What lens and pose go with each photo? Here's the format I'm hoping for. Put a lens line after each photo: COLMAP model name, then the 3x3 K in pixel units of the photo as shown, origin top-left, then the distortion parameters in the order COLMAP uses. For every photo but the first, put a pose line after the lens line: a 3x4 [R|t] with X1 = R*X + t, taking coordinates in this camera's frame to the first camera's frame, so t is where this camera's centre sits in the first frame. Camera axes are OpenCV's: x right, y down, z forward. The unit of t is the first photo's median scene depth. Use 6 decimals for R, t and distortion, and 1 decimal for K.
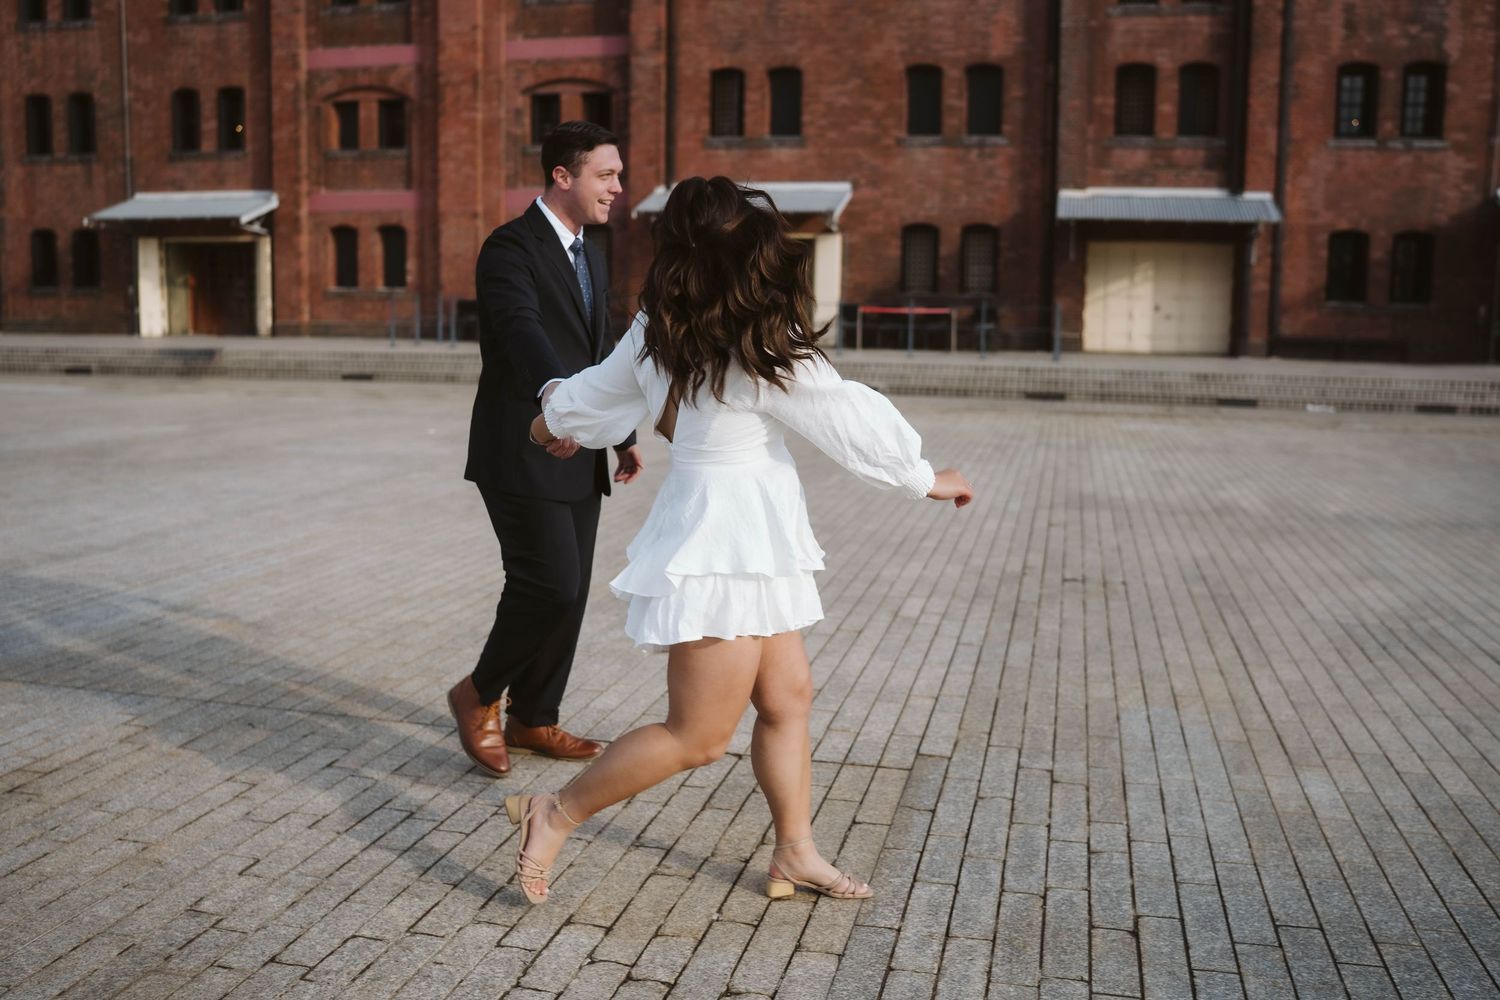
lens RADIAL K [[1298.7, 0, 750.0], [0, 1298.7, 500.0], [0, 0, 1]] dist [-0.157658, 0.186076]
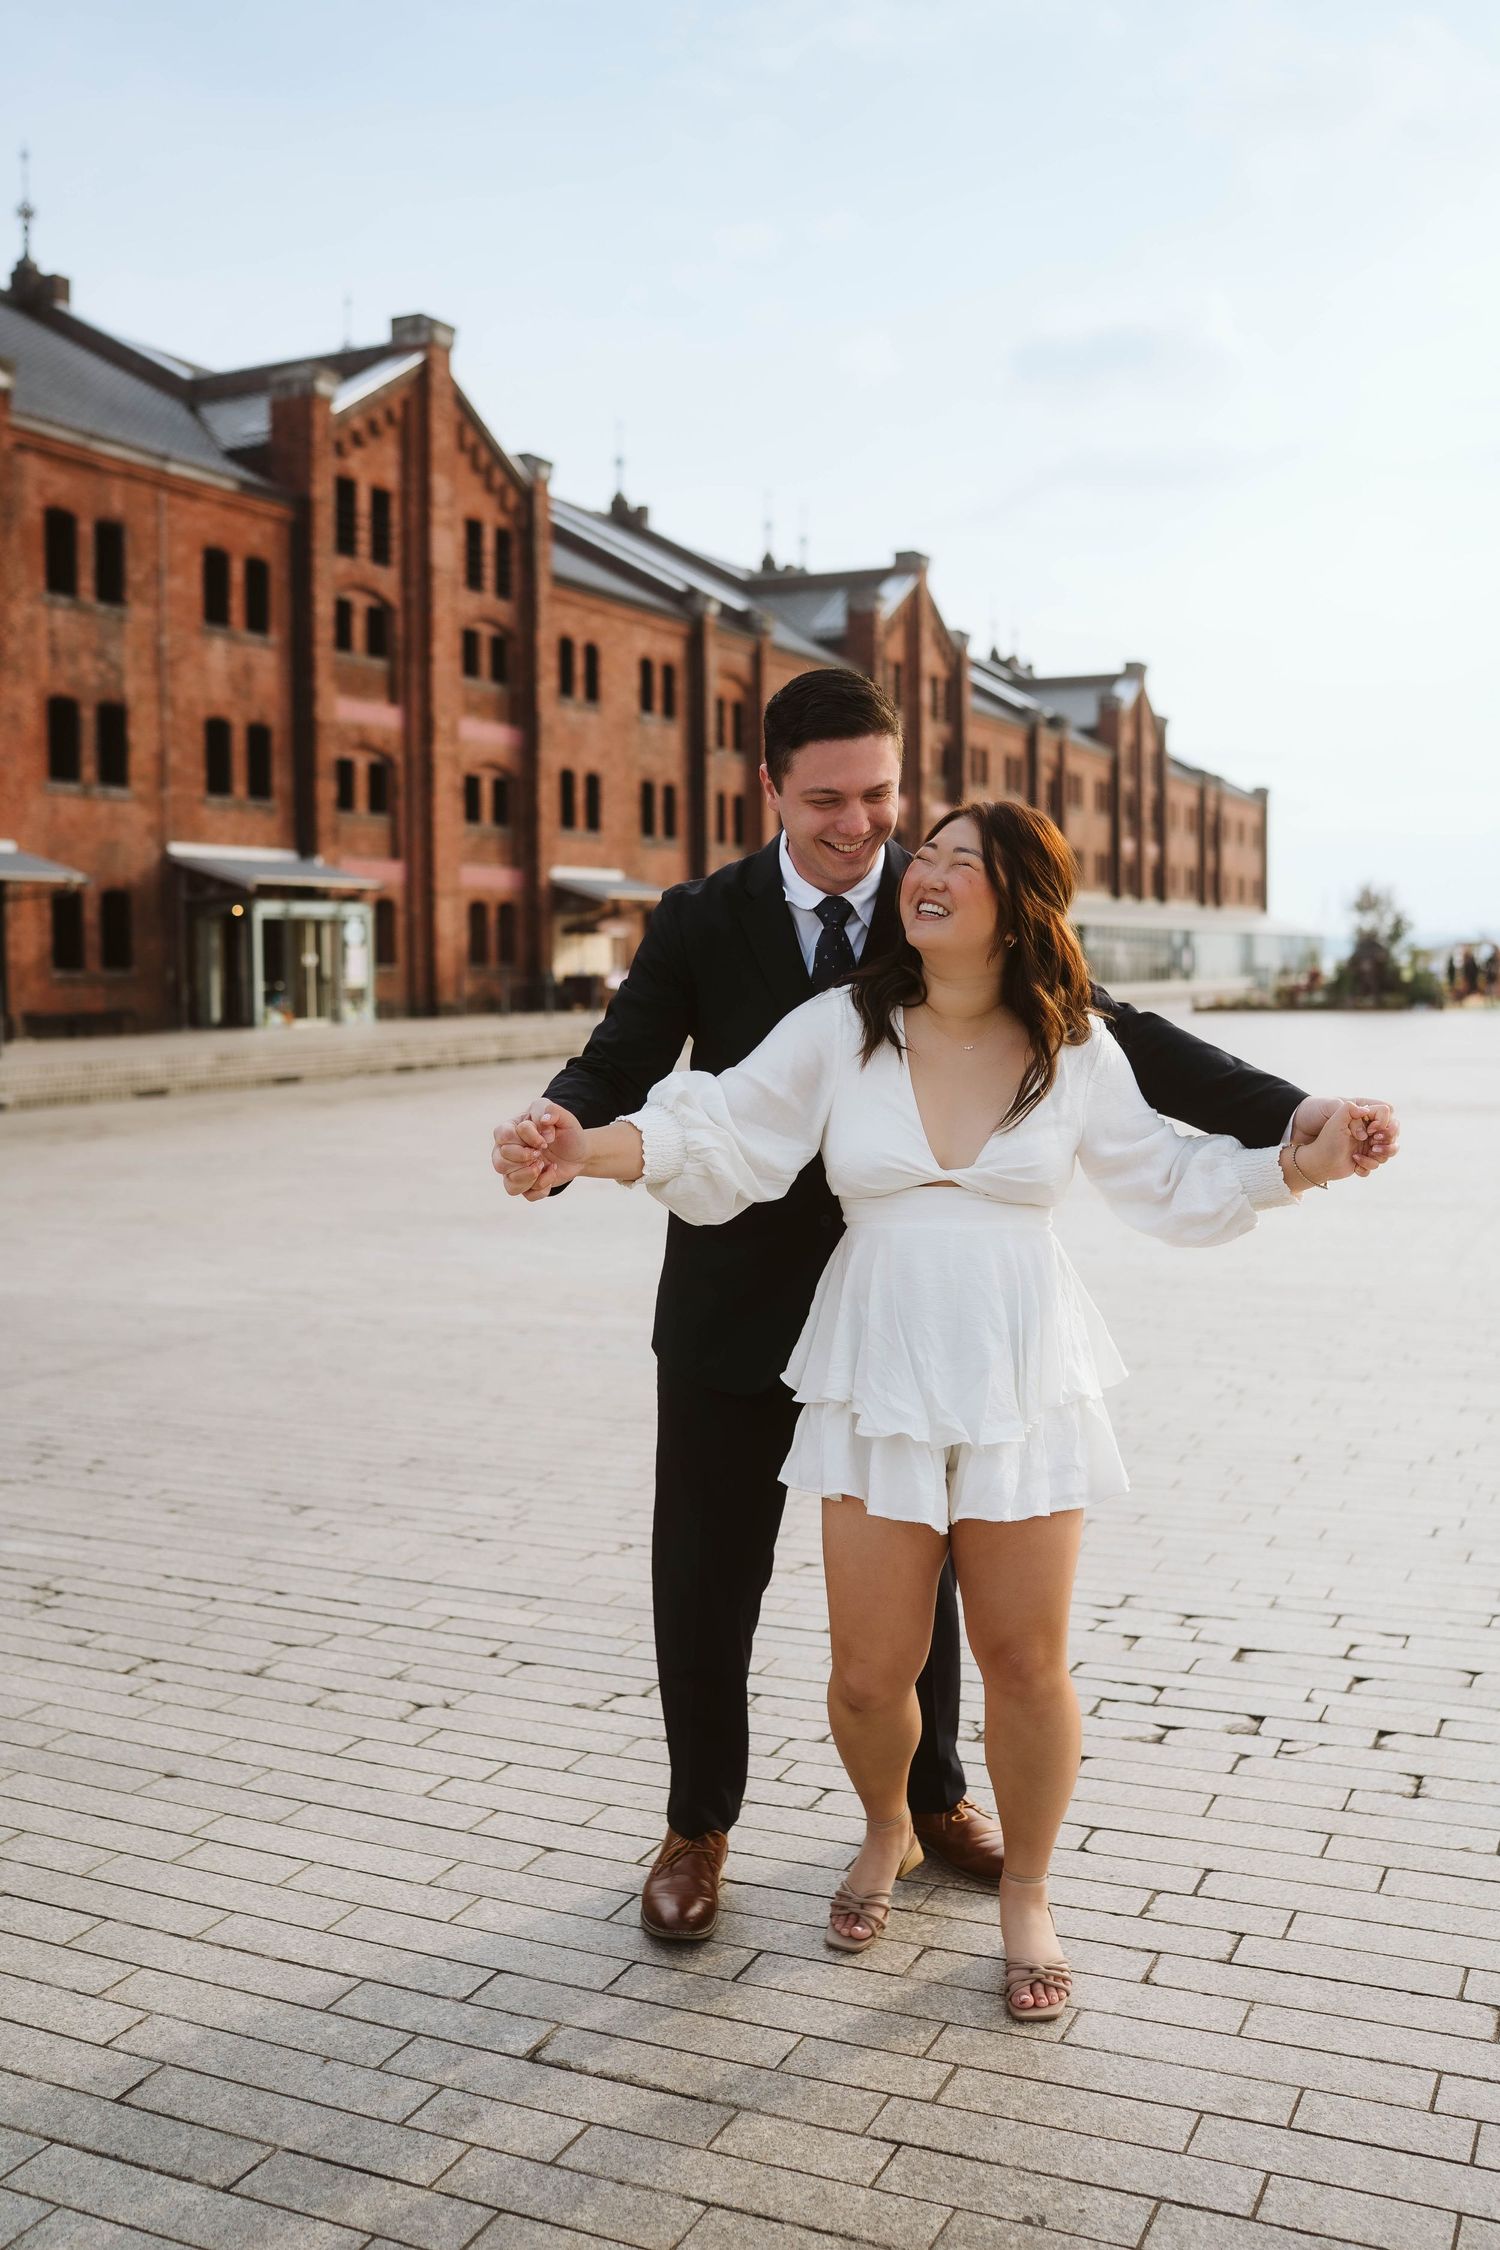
lens RADIAL K [[2210.1, 0, 750.0], [0, 2210.1, 1125.0], [0, 0, 1]] dist [-0.202008, 0.297922]
pose [[0.292316, -0.076154, 0.953285, -0.924882], [0.153126, 0.987690, 0.031947, -0.036317], [-0.943983, 0.136634, 0.300379, 0.169122]]
